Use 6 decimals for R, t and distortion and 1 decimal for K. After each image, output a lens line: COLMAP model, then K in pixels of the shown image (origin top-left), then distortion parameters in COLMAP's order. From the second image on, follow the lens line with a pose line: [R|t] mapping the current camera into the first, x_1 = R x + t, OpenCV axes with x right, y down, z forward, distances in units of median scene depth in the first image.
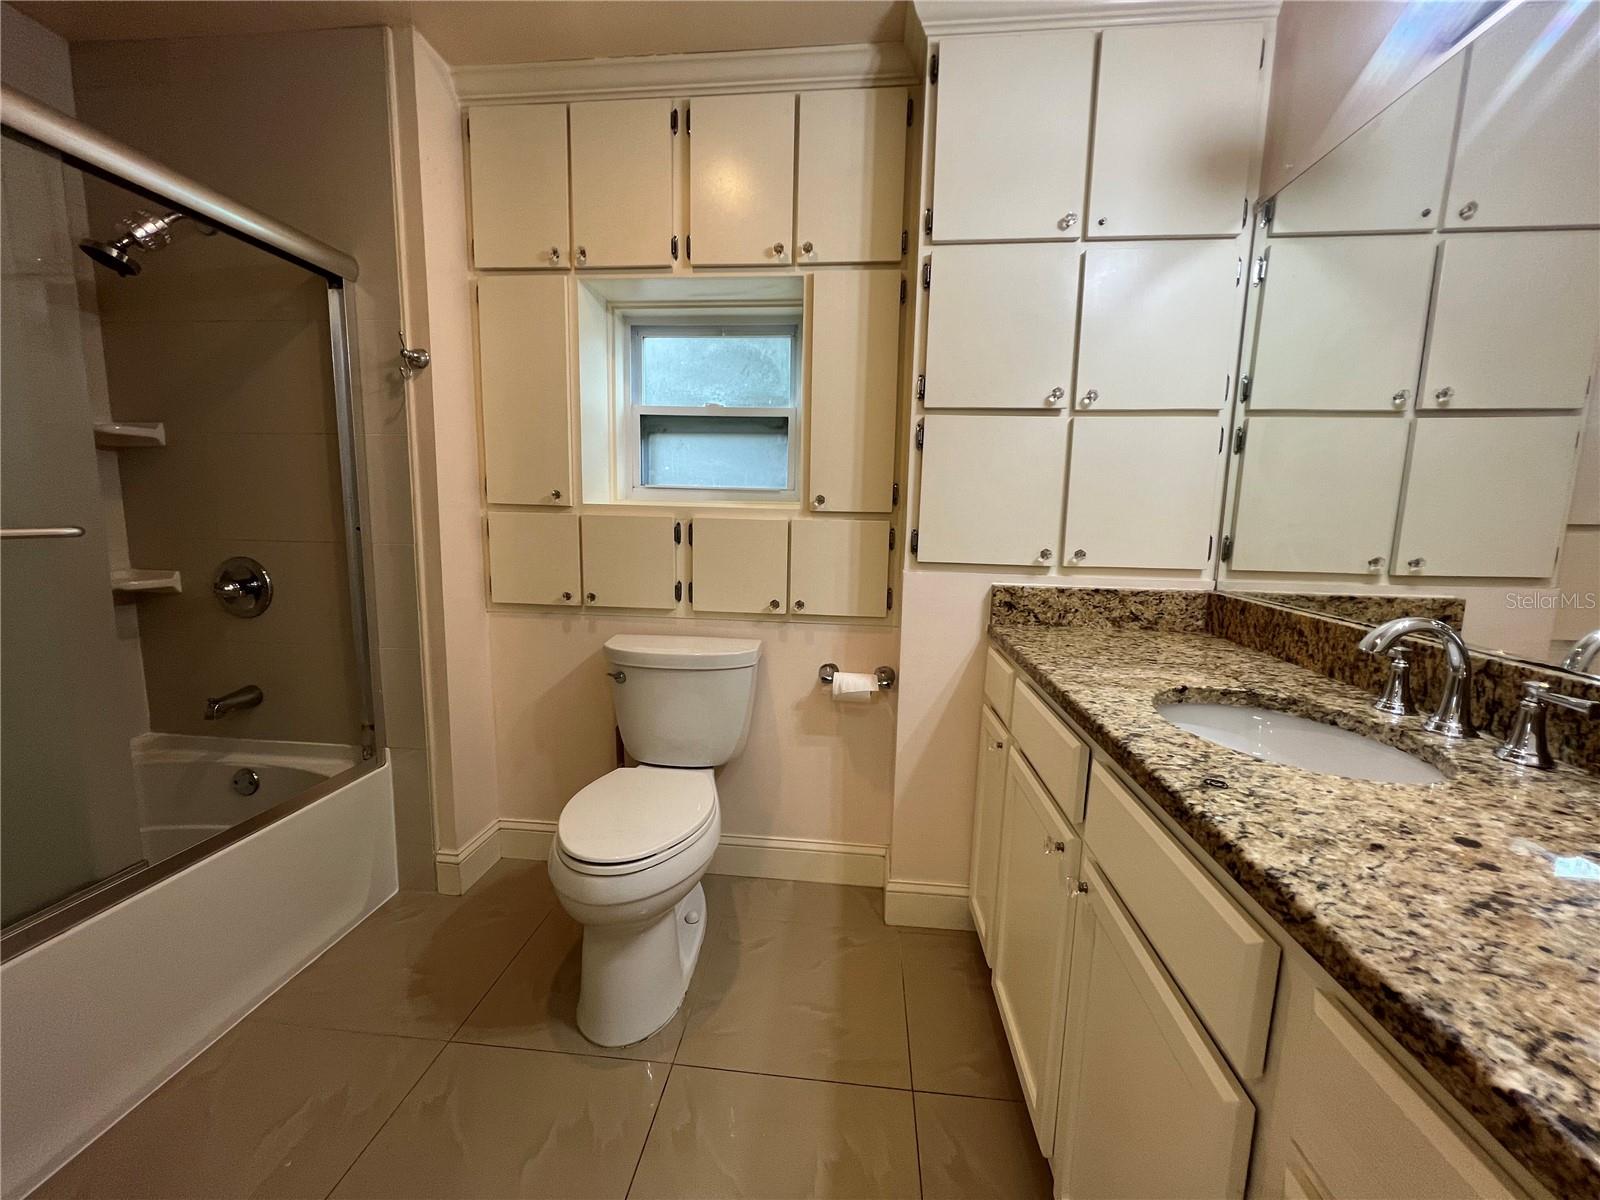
lens RADIAL K [[641.3, 0, 797.9], [0, 641.3, 599.4], [0, 0, 1]] dist [-0.003303, 0.001120]
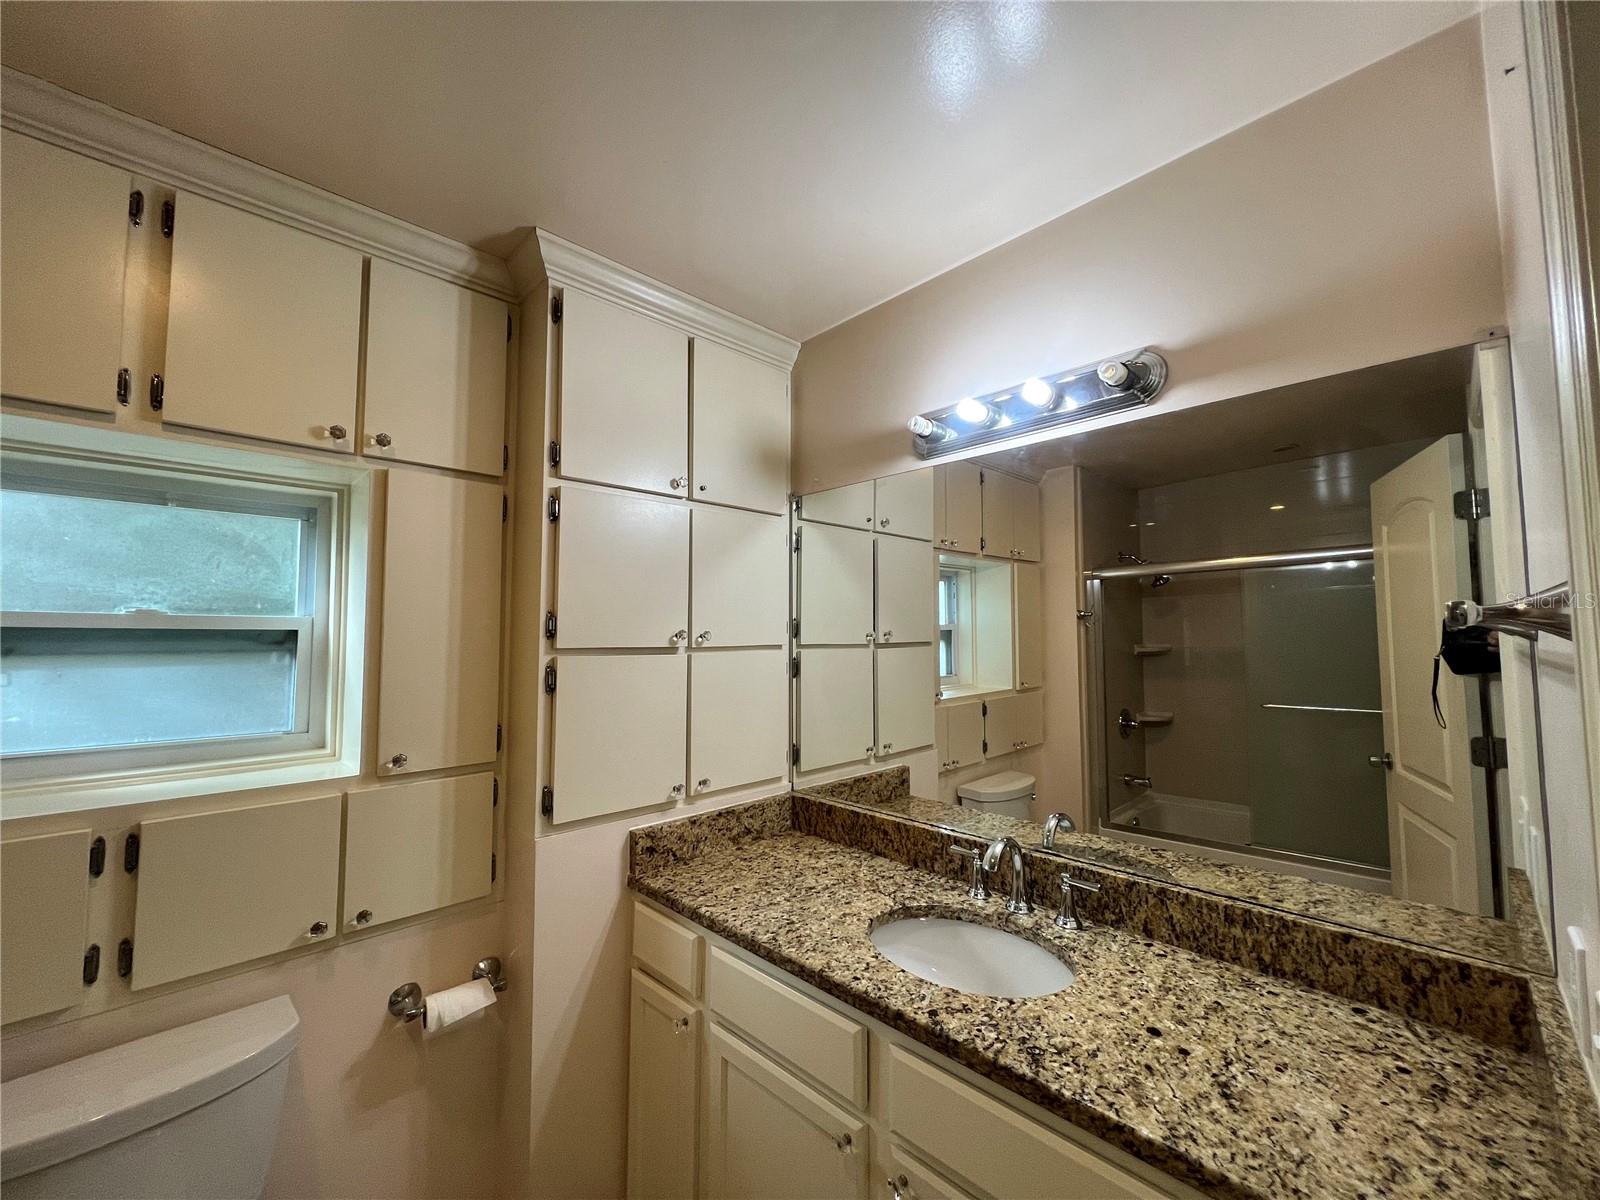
lens RADIAL K [[641.3, 0, 801.4], [0, 641.3, 602.1], [0, 0, 1]] dist [-0.003303, 0.001120]
pose [[0.637119, 0.021811, 0.770457, -0.276266], [0.123009, 0.983910, -0.129574, -0.208235], [-0.760886, 0.177327, 0.624185, 0.177343]]
